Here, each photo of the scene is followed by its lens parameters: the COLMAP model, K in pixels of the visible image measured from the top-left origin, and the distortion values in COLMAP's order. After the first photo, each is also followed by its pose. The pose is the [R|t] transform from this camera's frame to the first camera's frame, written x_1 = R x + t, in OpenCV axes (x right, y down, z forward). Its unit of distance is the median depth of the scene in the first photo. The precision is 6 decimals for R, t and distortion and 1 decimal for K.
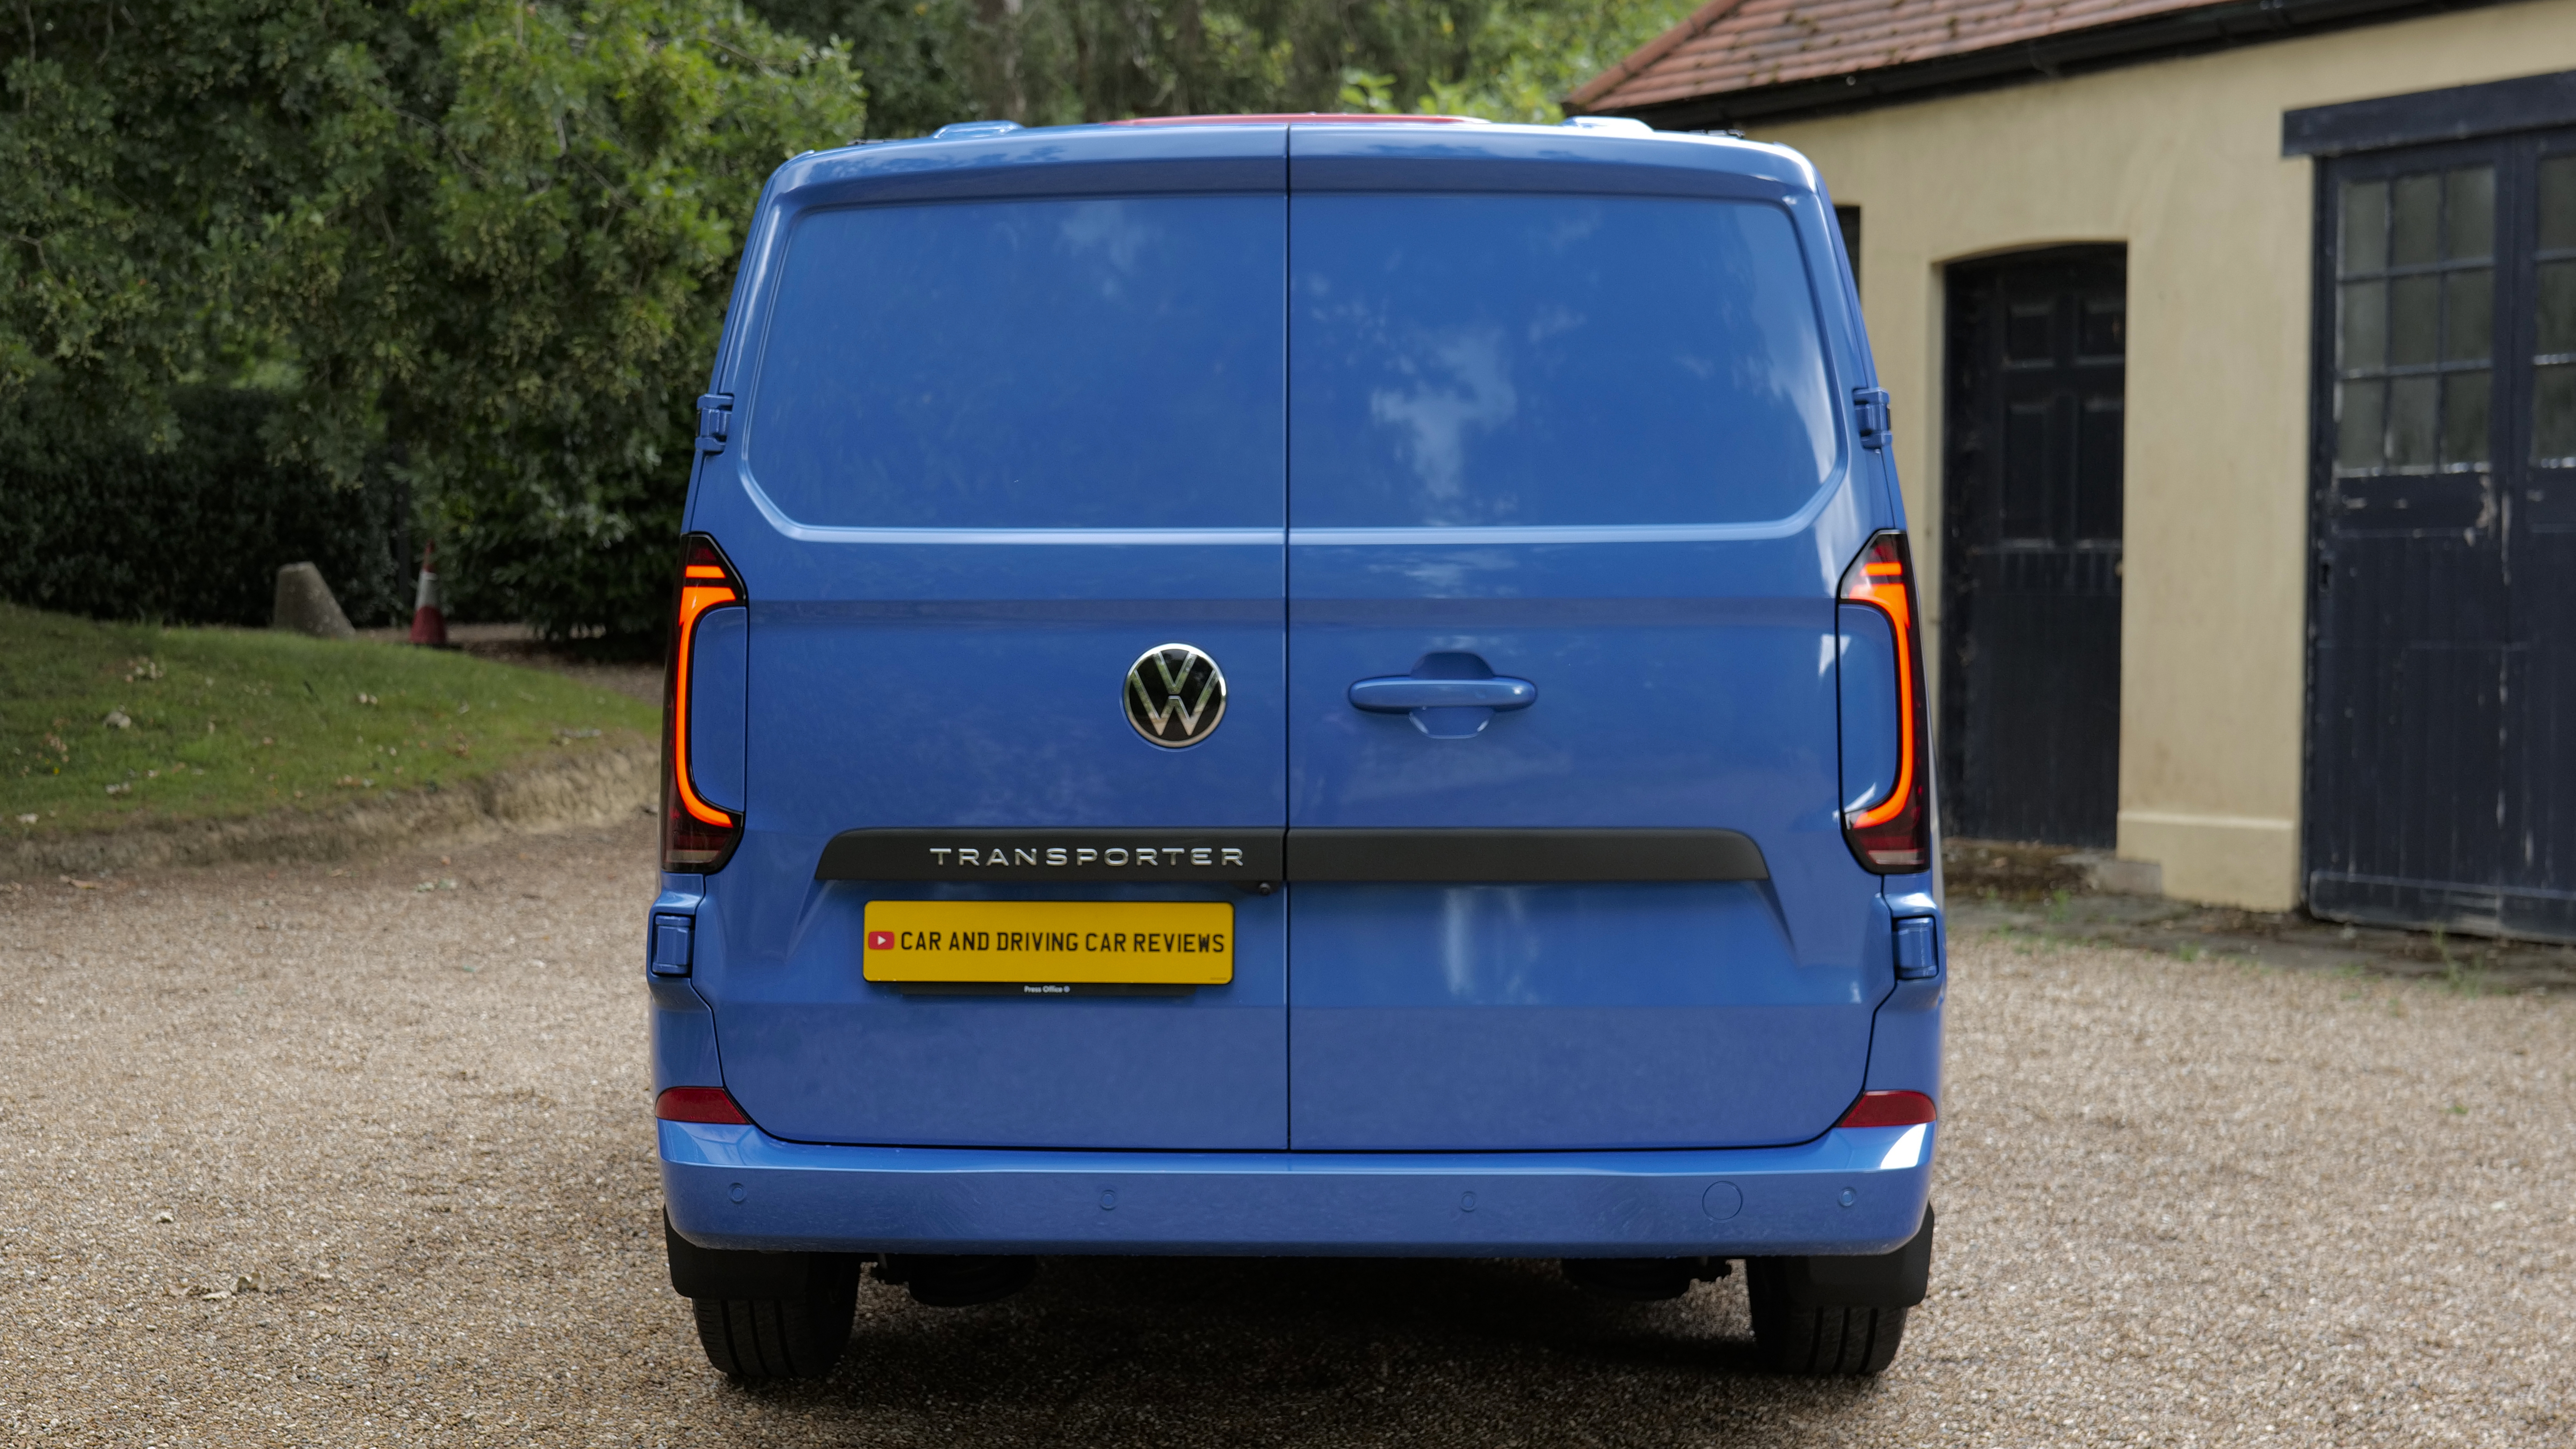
lens RADIAL K [[3833.4, 0, 1288.0], [0, 3833.4, 724.5], [0, 0, 1]] dist [0.100172, -0.054985]
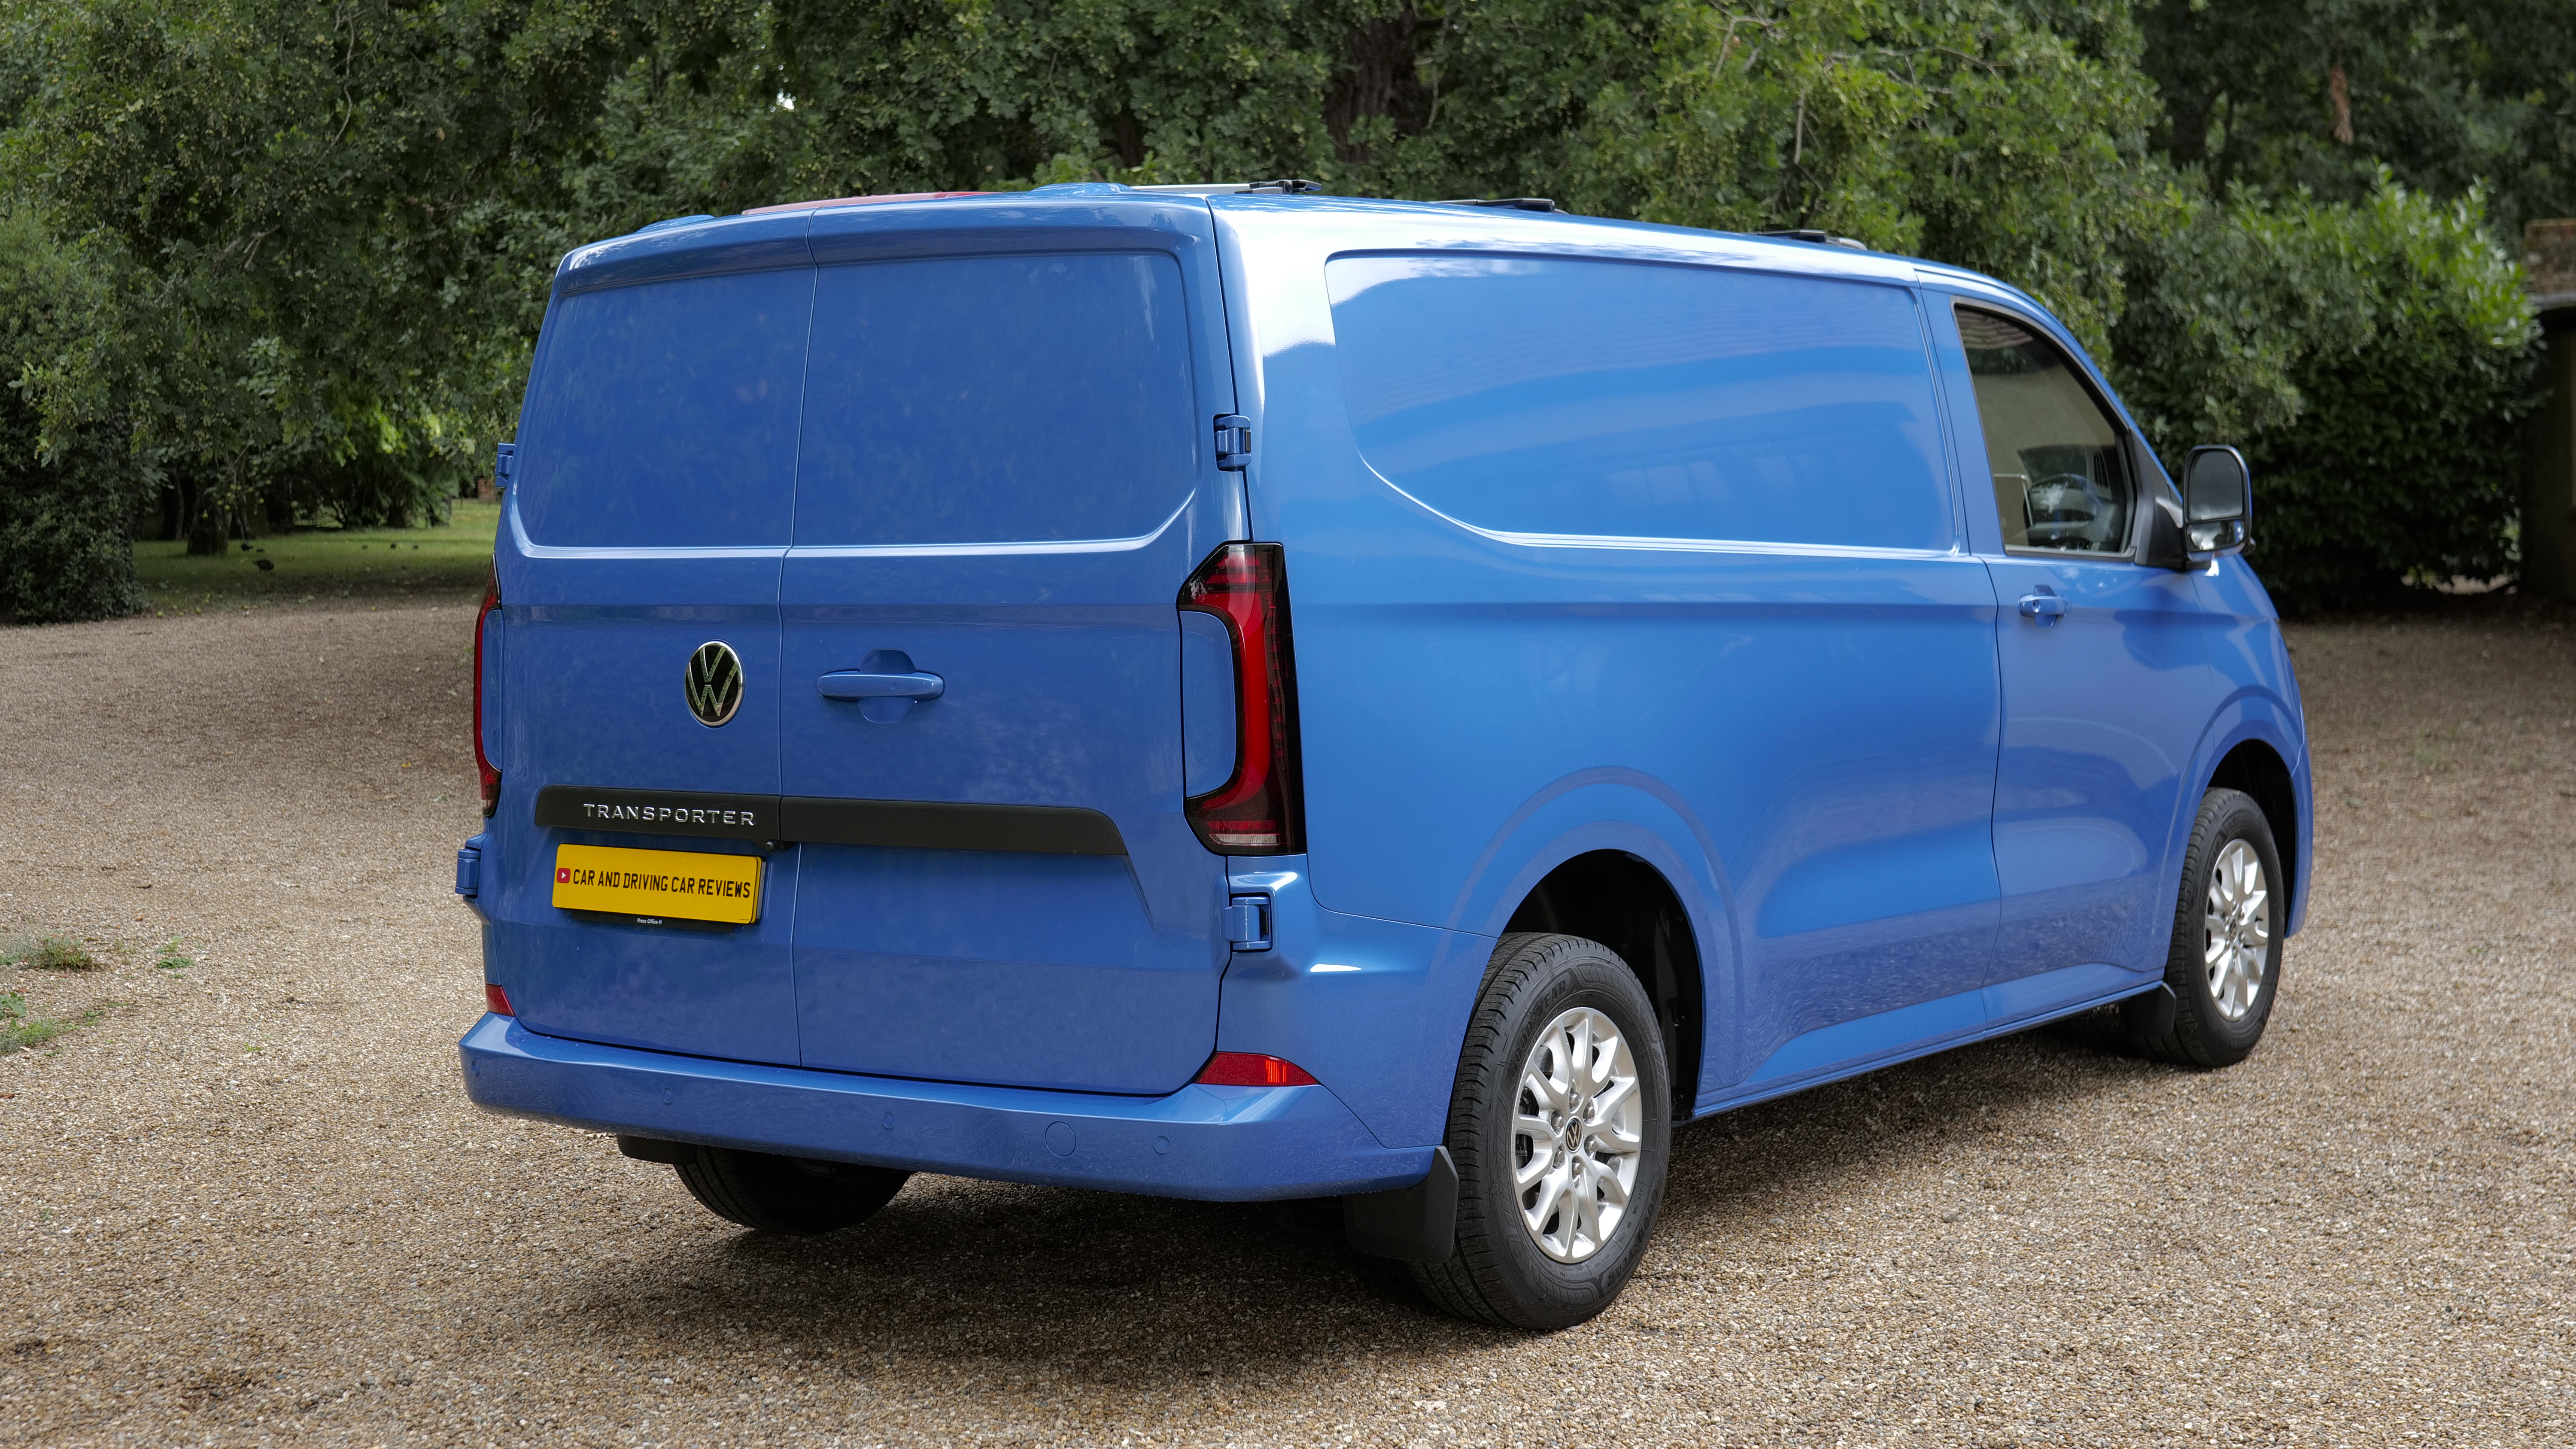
lens RADIAL K [[3664.8, 0, 1295.1], [0, 3664.8, 658.9], [0, 0, 1]] dist [-0.014831, 0.056028]
pose [[0.847315, 0.011521, -0.530966, 0.730965], [-0.012865, 0.999917, 0.001167, -0.018909], [0.530935, 0.005842, 0.847392, 0.113521]]
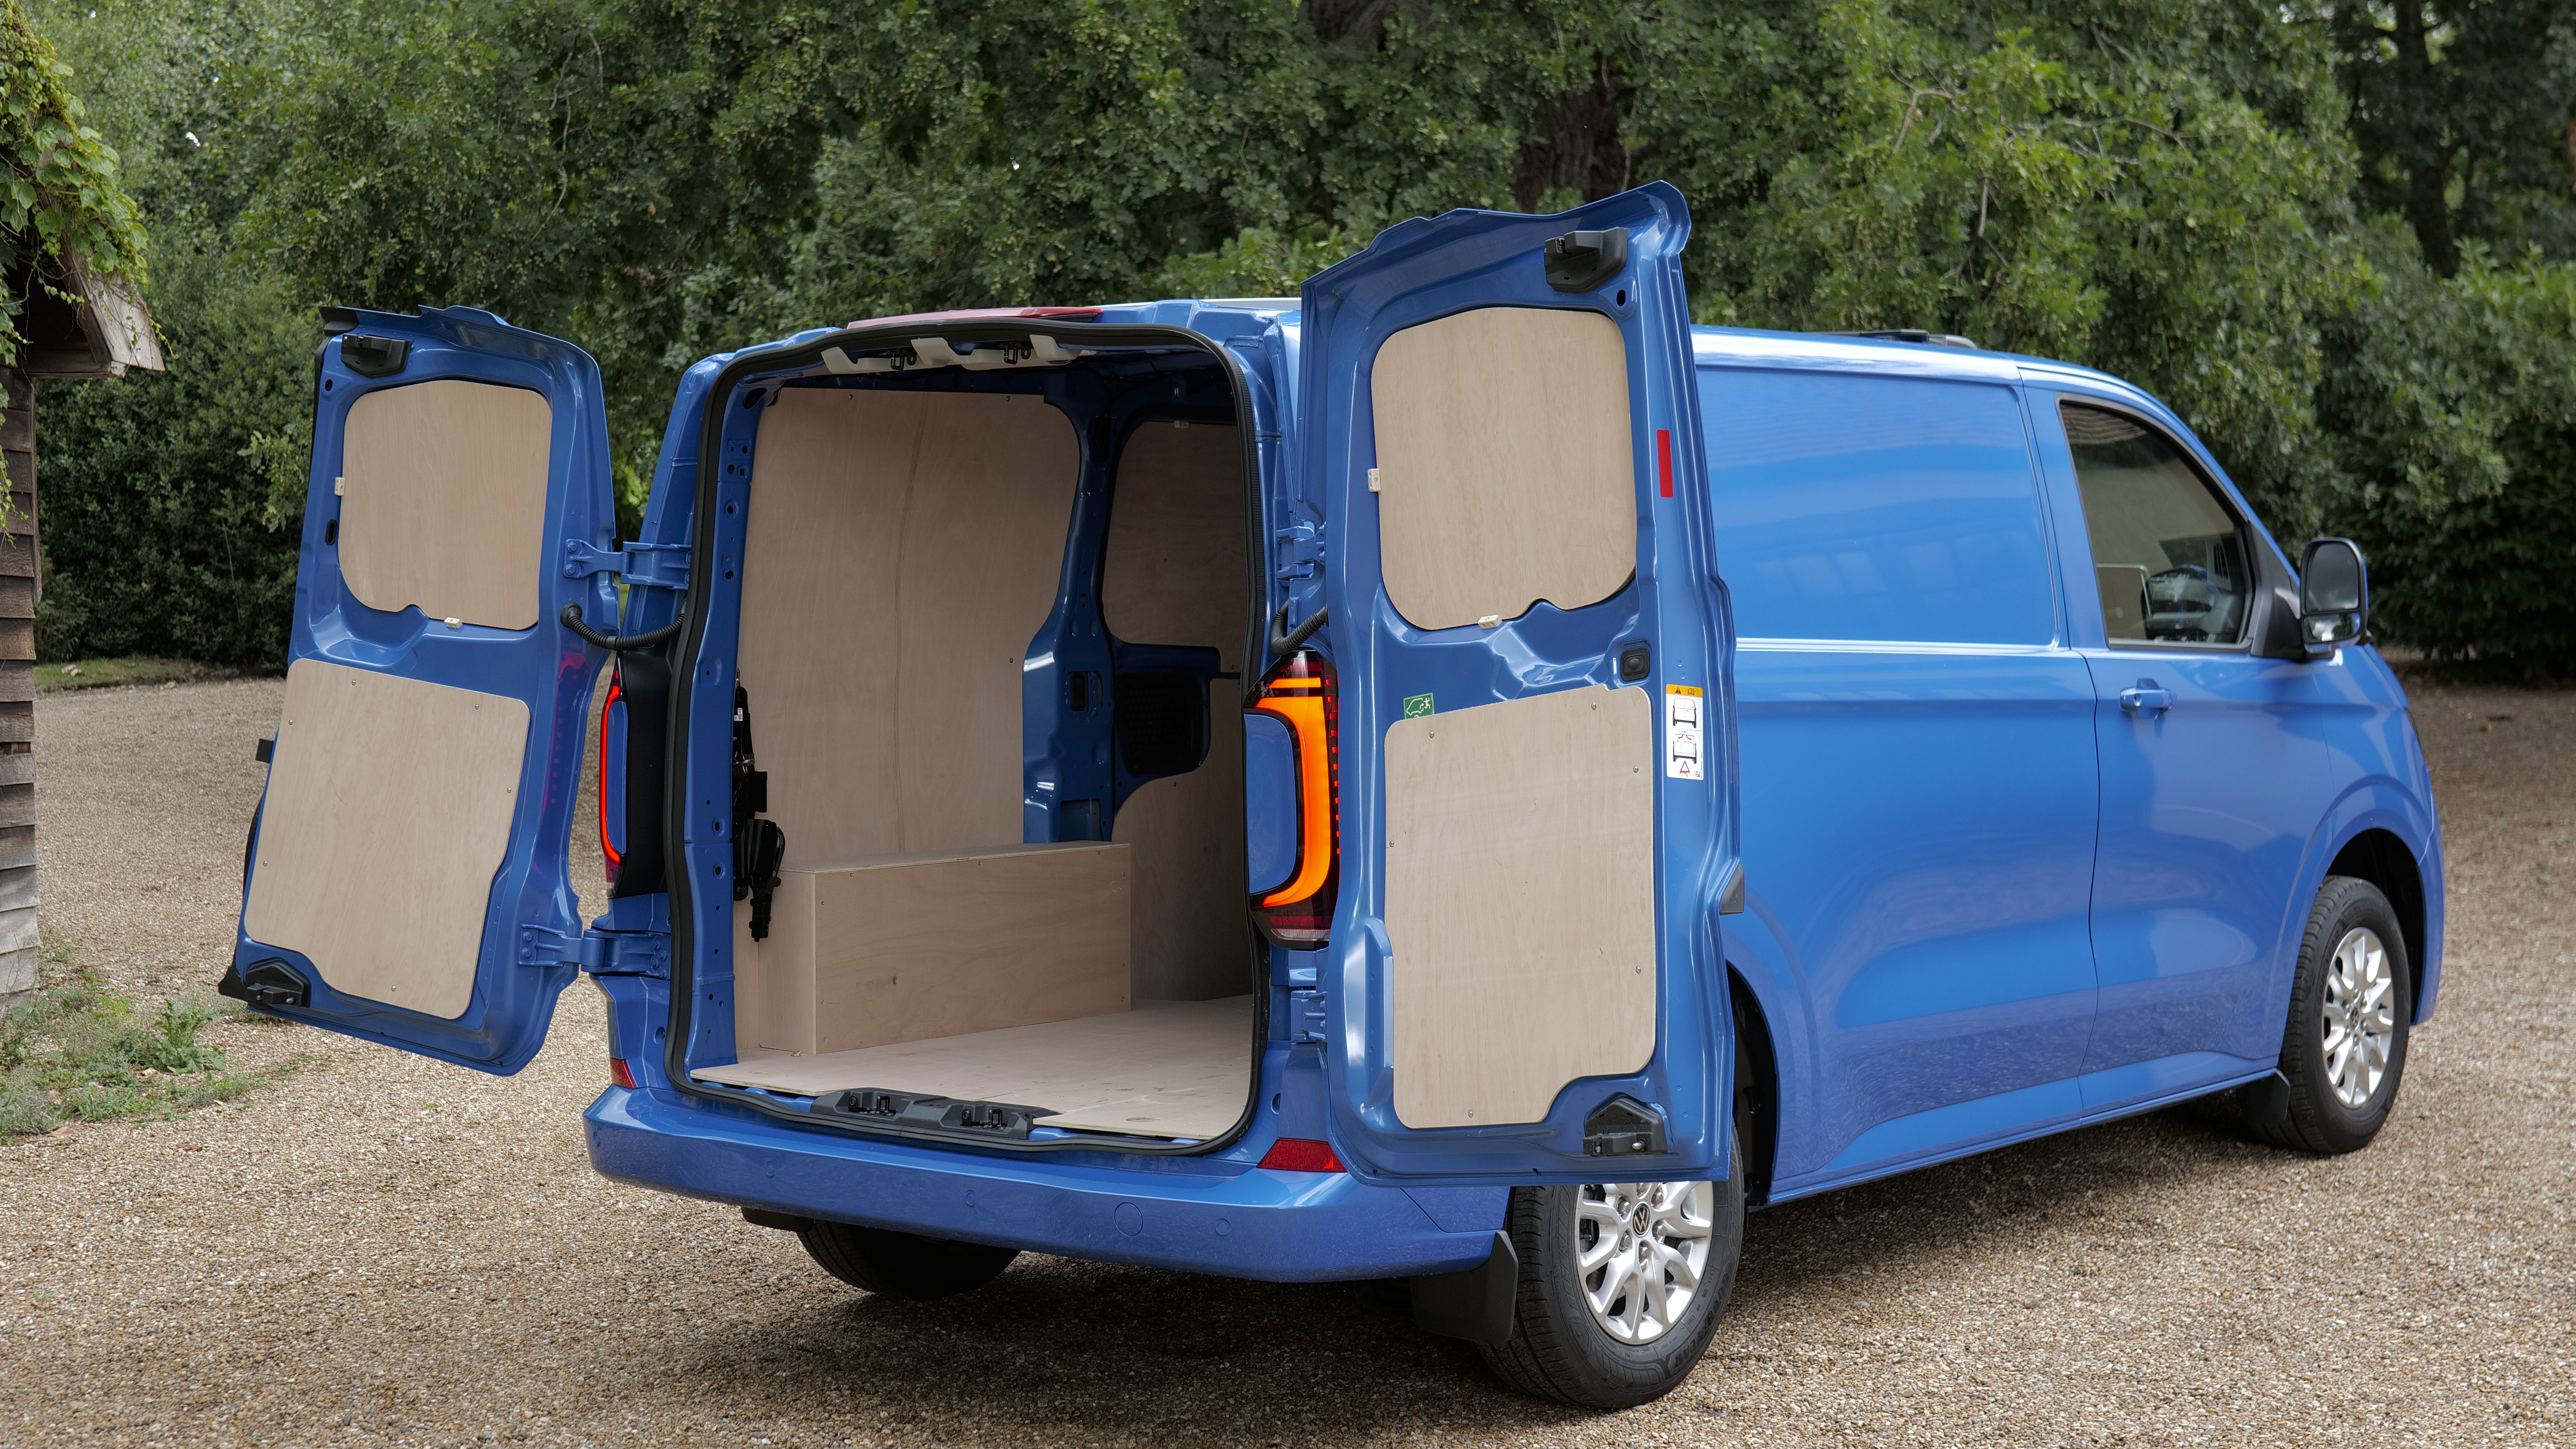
lens RADIAL K [[3667.2, 0, 1288.0], [0, 3667.2, 724.5], [0, 0, 1]] dist [-0.013861, 0.071677]
pose [[0.806782, 0.020120, -0.590507, 0.808880], [-0.019129, 0.999786, 0.007931, -0.038733], [0.590540, 0.004897, 0.806994, 0.110544]]
